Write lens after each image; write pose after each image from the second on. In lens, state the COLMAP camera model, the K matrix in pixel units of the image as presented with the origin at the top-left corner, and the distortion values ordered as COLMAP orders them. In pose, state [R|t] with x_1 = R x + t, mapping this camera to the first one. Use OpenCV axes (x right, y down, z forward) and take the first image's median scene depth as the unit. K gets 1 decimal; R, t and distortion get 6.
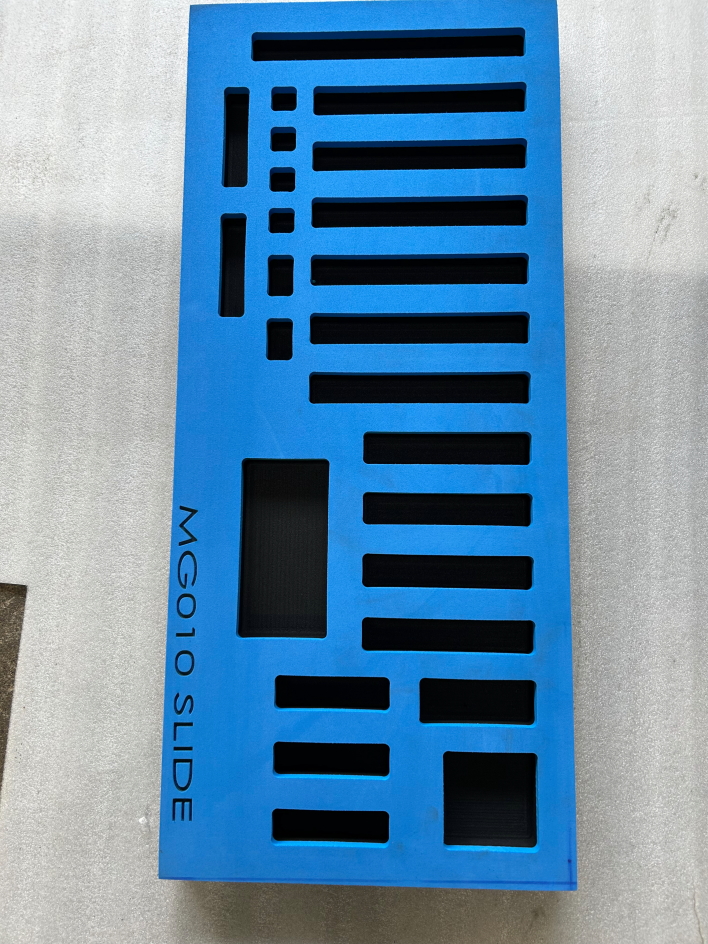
lens RADIAL K [[714.5, 0, 352.6], [0, 714.5, 470.8], [0, 0, 1]] dist [0.020035, -0.045855]
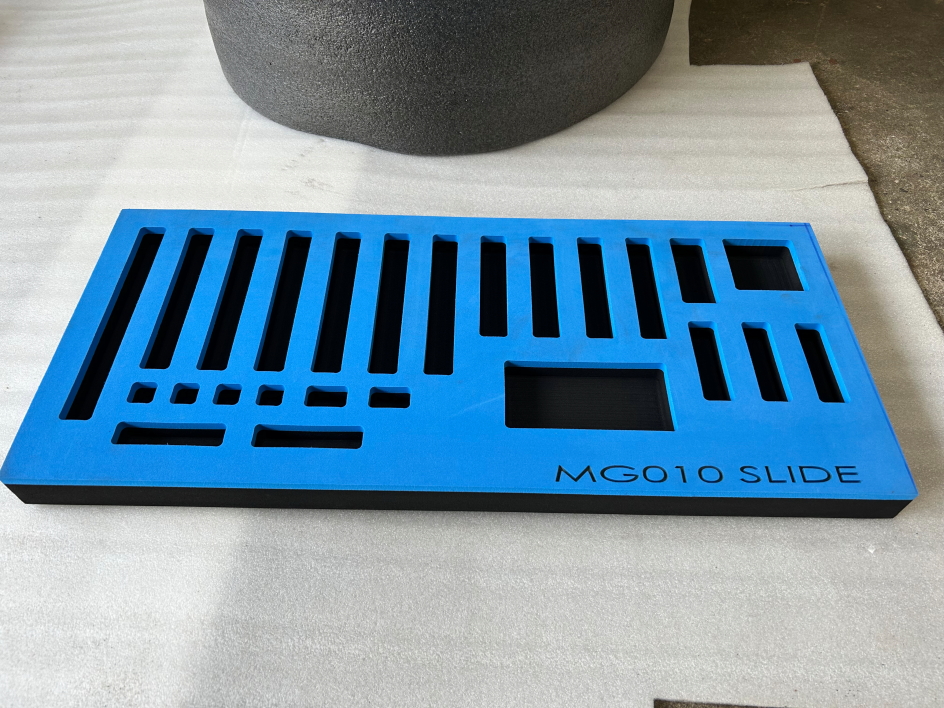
lens RADIAL K [[714.5, 0, 471.7], [0, 714.5, 357.4], [0, 0, 1]] dist [0.020035, -0.045855]
pose [[0.003536, -0.767912, 0.640546, -0.734473], [0.992635, 0.080259, 0.090739, -0.166544], [-0.121089, 0.635508, 0.762540, 0.158733]]
